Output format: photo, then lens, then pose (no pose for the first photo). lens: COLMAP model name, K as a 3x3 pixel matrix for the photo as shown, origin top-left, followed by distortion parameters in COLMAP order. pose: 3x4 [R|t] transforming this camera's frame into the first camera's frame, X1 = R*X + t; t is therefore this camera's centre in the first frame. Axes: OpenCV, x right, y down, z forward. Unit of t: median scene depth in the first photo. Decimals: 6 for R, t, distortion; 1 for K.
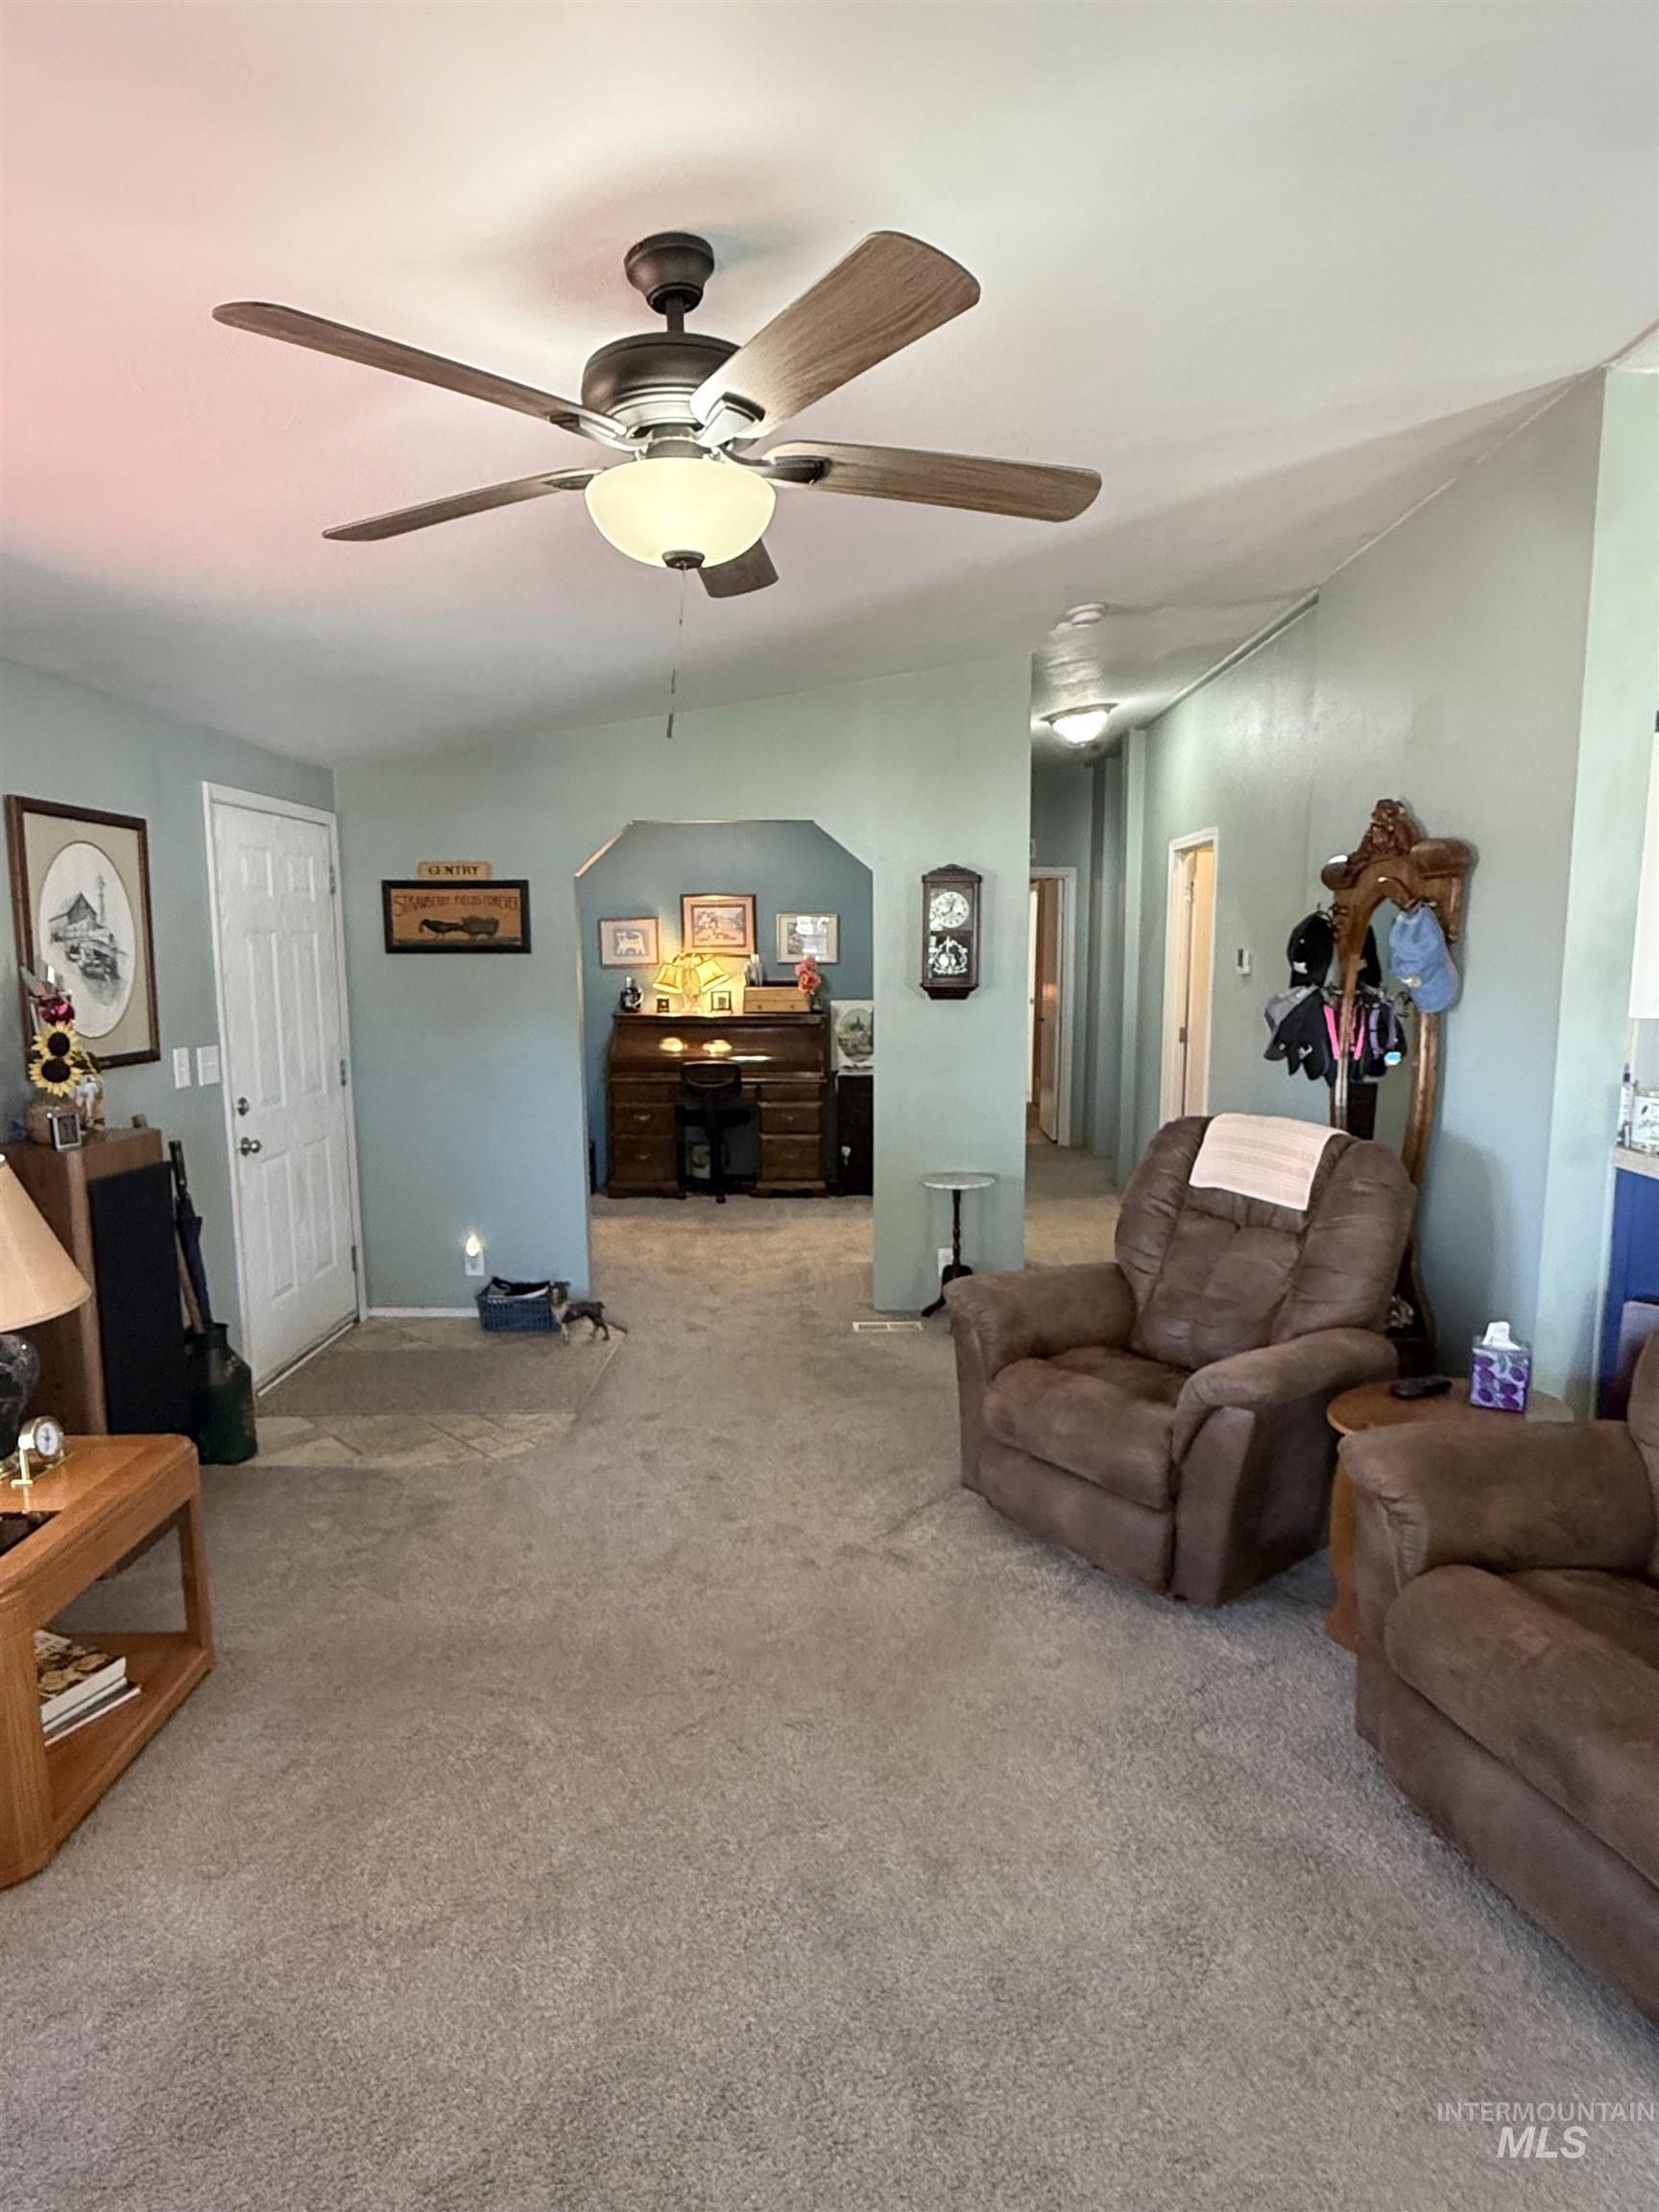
lens RADIAL K [[1222.9, 0, 820.3], [0, 1222.9, 1107.6], [0, 0, 1]] dist [-0.002217, 0.000044]
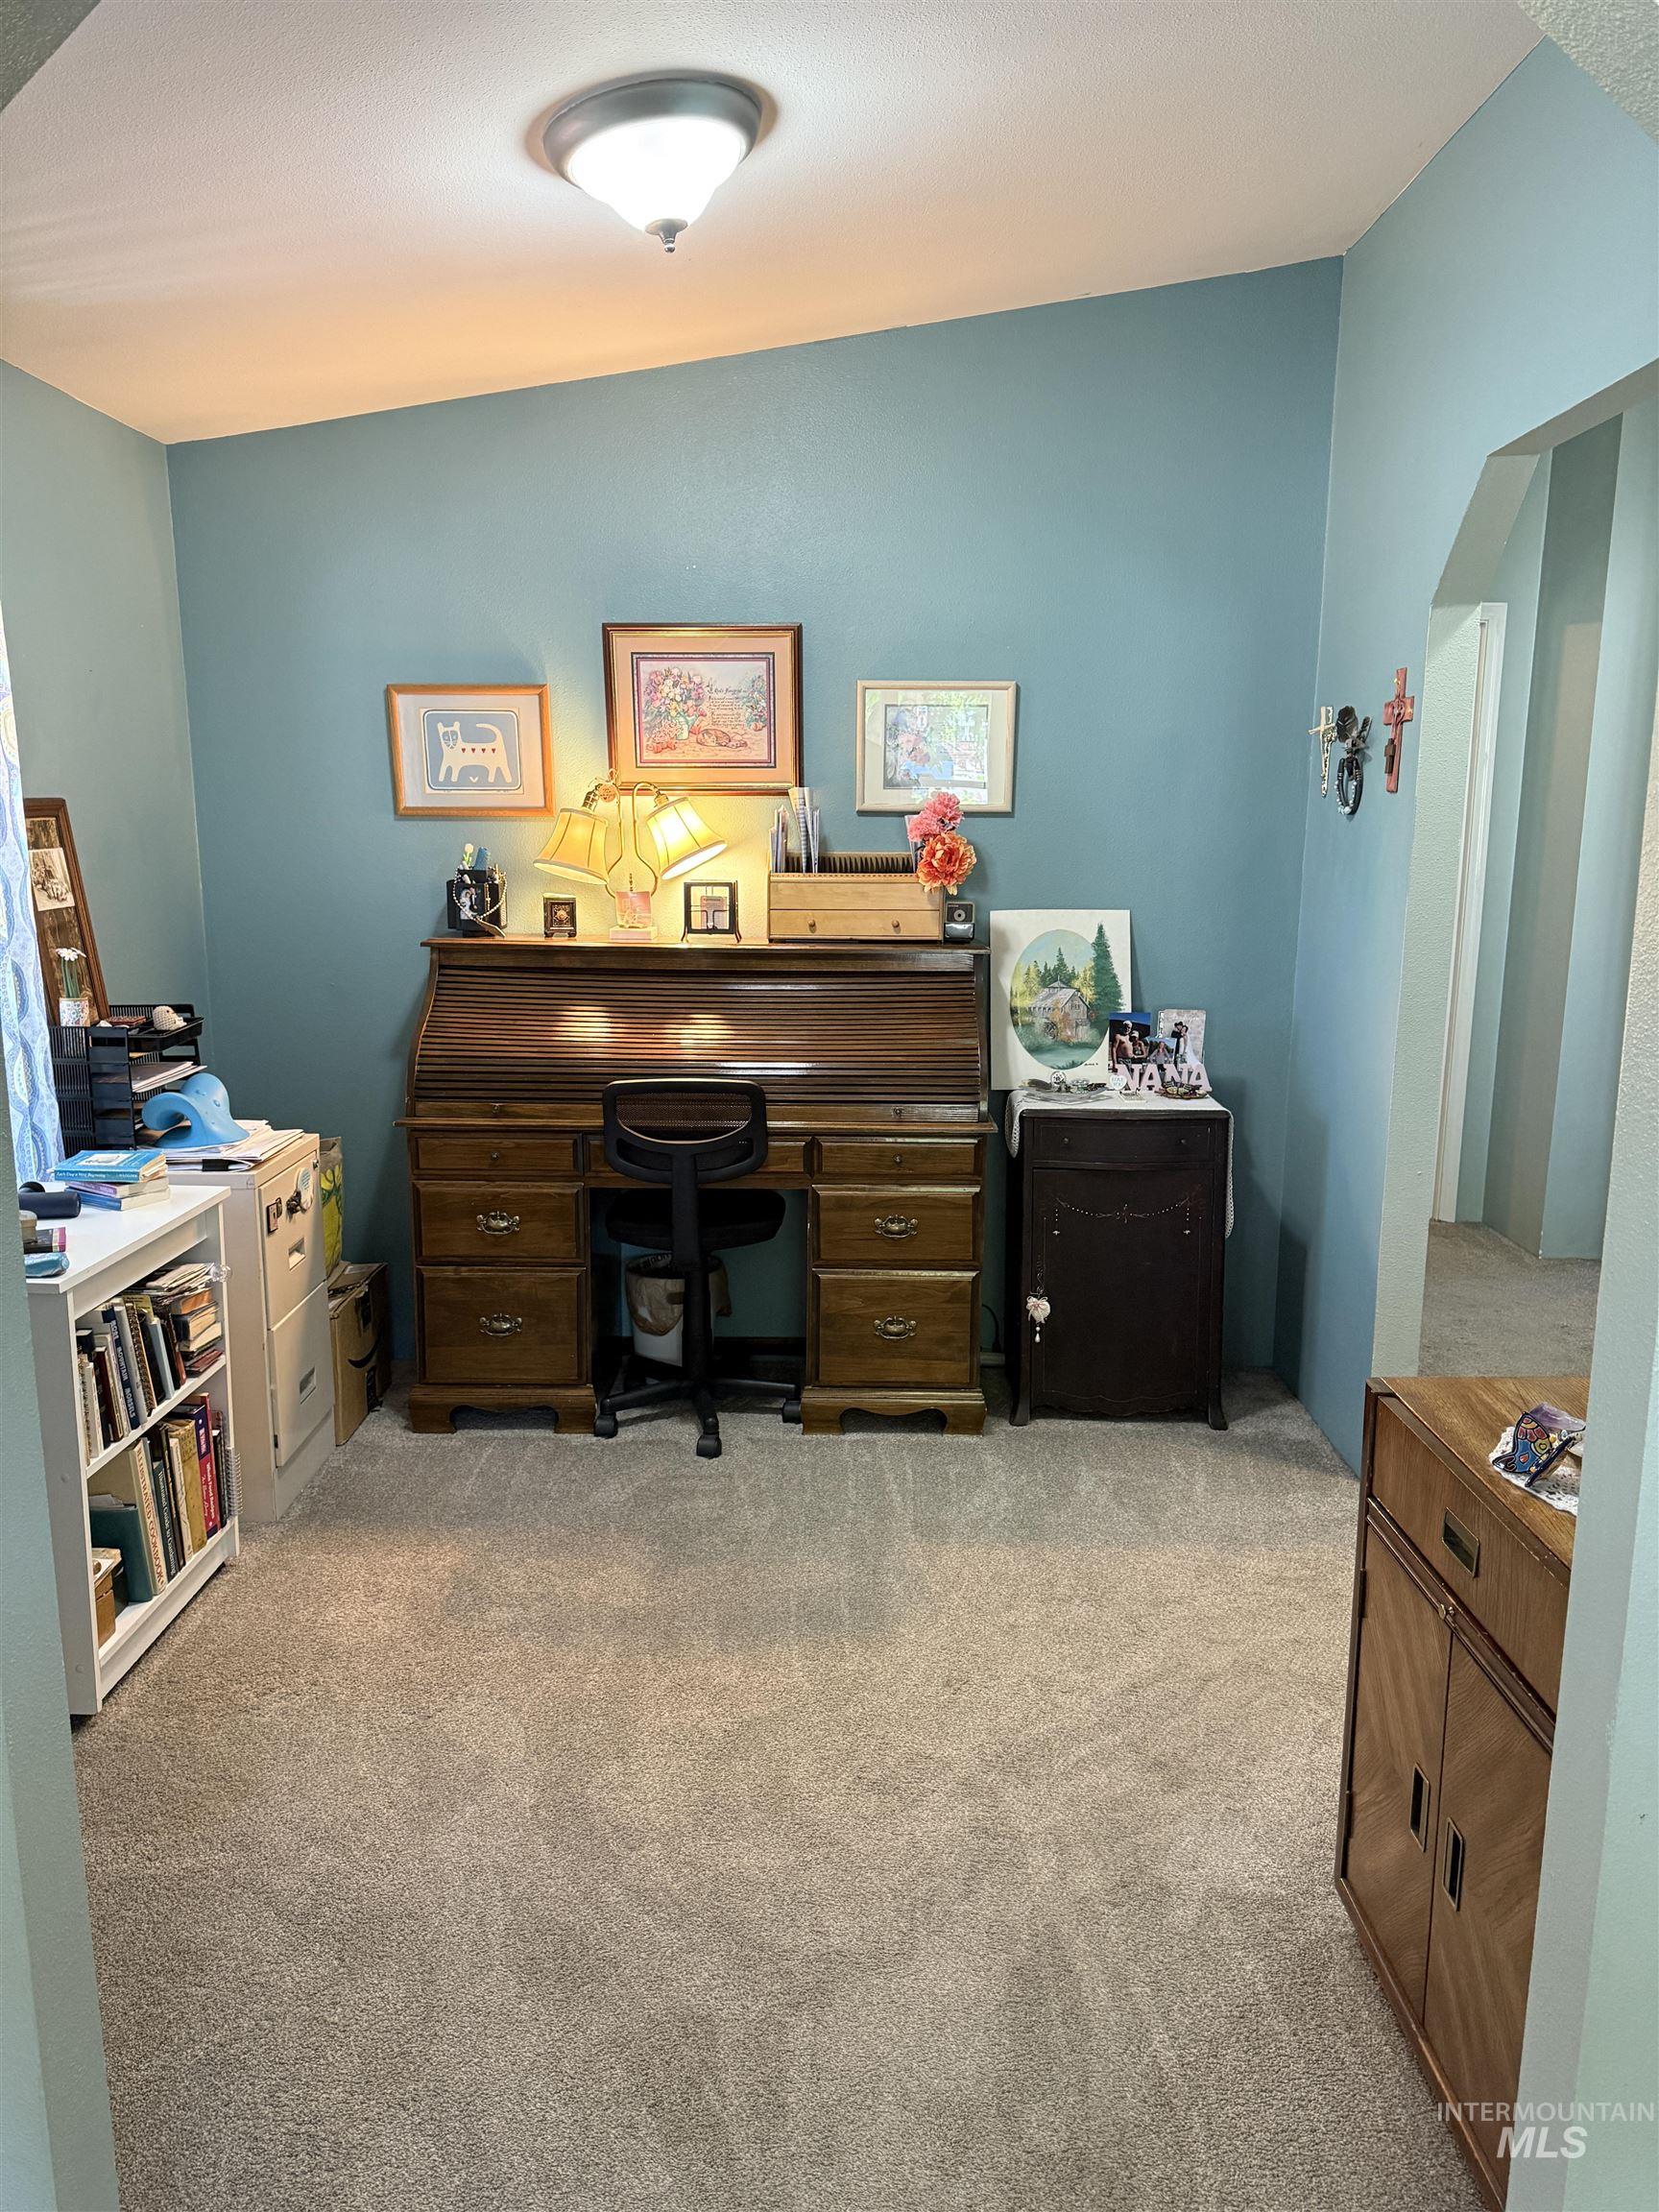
lens RADIAL K [[1563.7, 0, 845.0], [0, 1563.7, 1112.5], [0, 0, 1]] dist [0.047298, -0.025349]
pose [[0.999765, 0.007694, 0.020252, -0.048404], [-0.008835, 0.998342, 0.056876, -0.051602], [-0.019781, -0.057041, 0.998176, 0.504464]]
